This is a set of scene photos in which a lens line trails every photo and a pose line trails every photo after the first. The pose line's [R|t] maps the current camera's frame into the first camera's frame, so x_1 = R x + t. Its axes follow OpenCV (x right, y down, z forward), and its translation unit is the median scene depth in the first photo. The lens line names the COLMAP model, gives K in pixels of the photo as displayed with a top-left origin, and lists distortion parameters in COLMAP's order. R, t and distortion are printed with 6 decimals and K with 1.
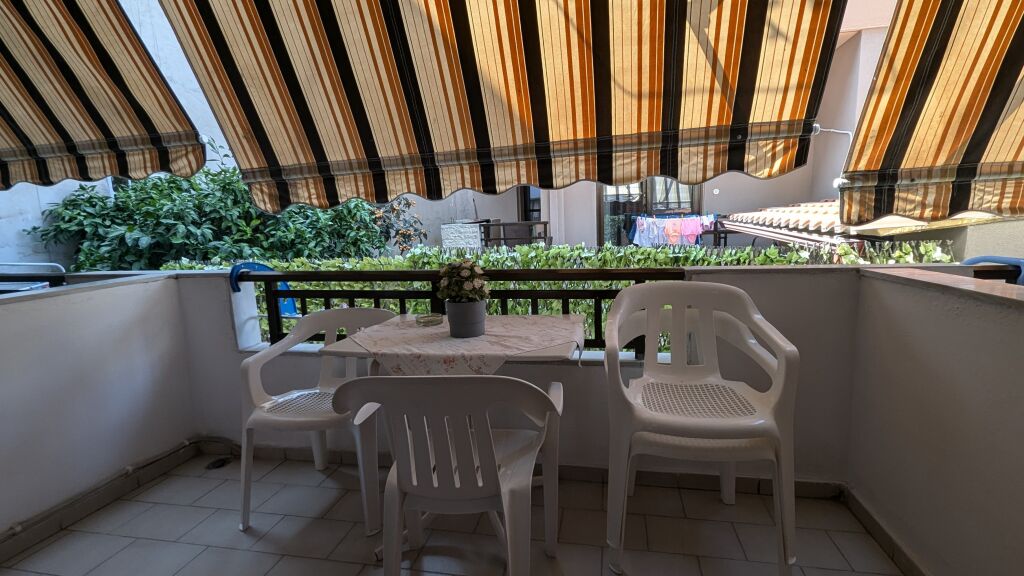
lens RADIAL K [[474.3, 0, 510.8], [0, 474.3, 294.6], [0, 0, 1]] dist [0.000207, 0.000007]
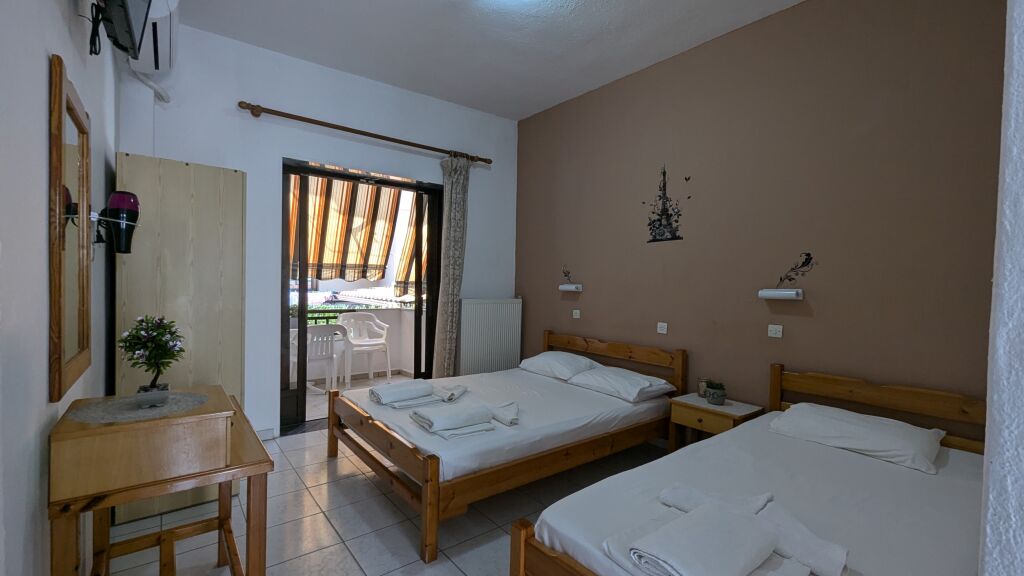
lens RADIAL K [[435.5, 0, 512.0], [0, 435.5, 288.0], [0, 0, 1]] dist [0.000619, 0.000019]
pose [[0.640731, 0.041071, 0.766666, -1.056188], [0.091917, 0.987283, -0.129708, 0.246298], [-0.762244, 0.153577, 0.628807, -1.462809]]
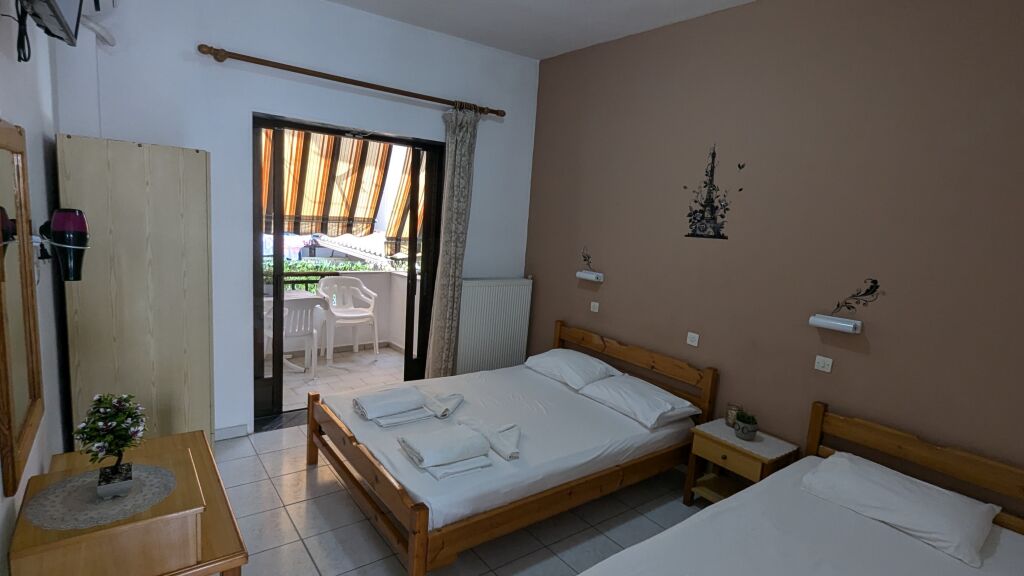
lens RADIAL K [[510.5, 0, 512.0], [0, 510.5, 288.0], [0, 0, 1]] dist [0.001032, 0.000383]
pose [[0.654407, -0.022979, 0.755794, -1.059098], [0.037315, 0.999302, -0.001927, 0.071133], [-0.755222, 0.029463, 0.654807, -1.482963]]
